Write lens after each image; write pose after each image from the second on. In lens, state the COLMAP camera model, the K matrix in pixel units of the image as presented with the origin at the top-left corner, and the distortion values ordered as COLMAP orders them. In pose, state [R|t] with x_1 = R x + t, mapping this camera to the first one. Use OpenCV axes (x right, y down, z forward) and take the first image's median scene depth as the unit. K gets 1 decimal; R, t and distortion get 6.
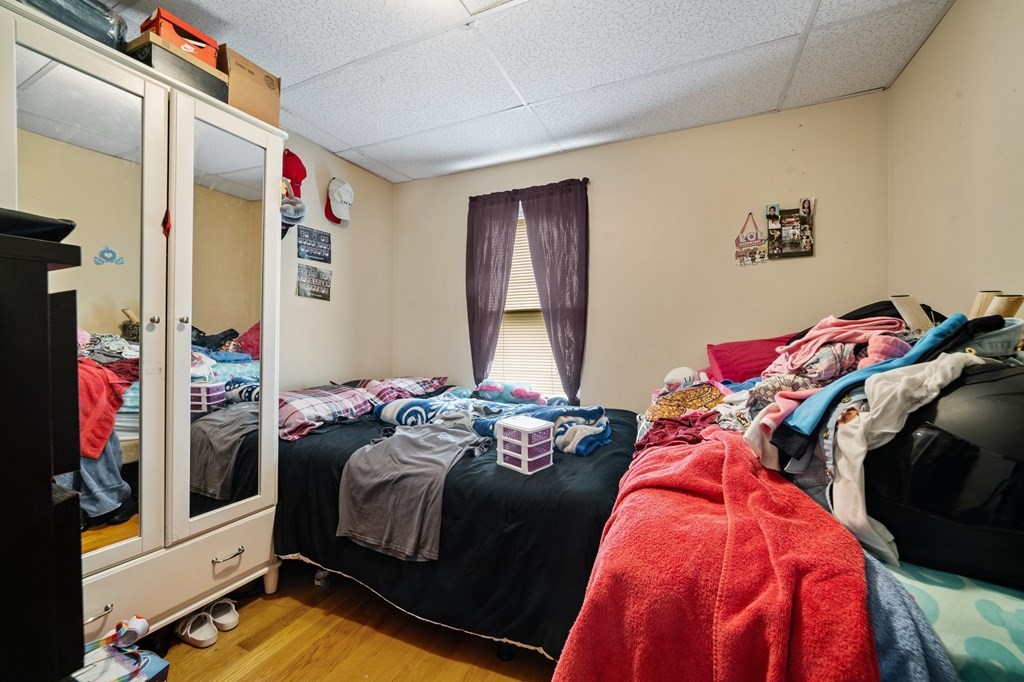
lens RADIAL K [[411.8, 0, 521.3], [0, 411.8, 345.8], [0, 0, 1]] dist [-0.014938, 0.005583]
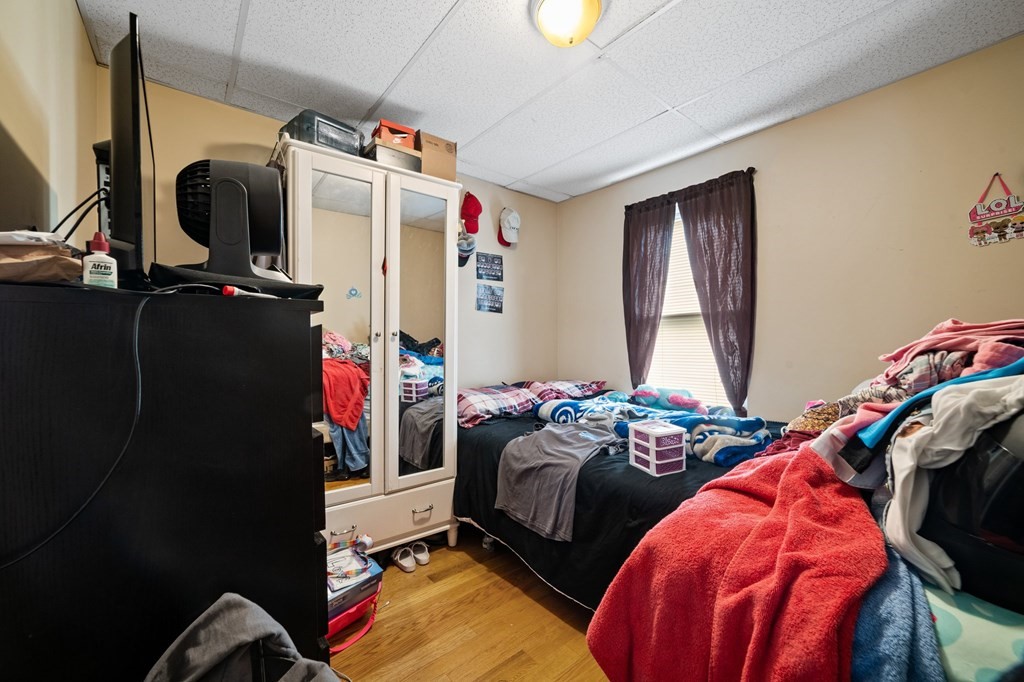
lens RADIAL K [[411.8, 0, 513.5], [0, 411.8, 348.6], [0, 0, 1]] dist [-0.014938, 0.005583]
pose [[0.900001, -0.003905, -0.435869, 0.136180], [0.001550, 0.999982, -0.005758, -0.003395], [0.435884, 0.004507, 0.899991, -0.081414]]
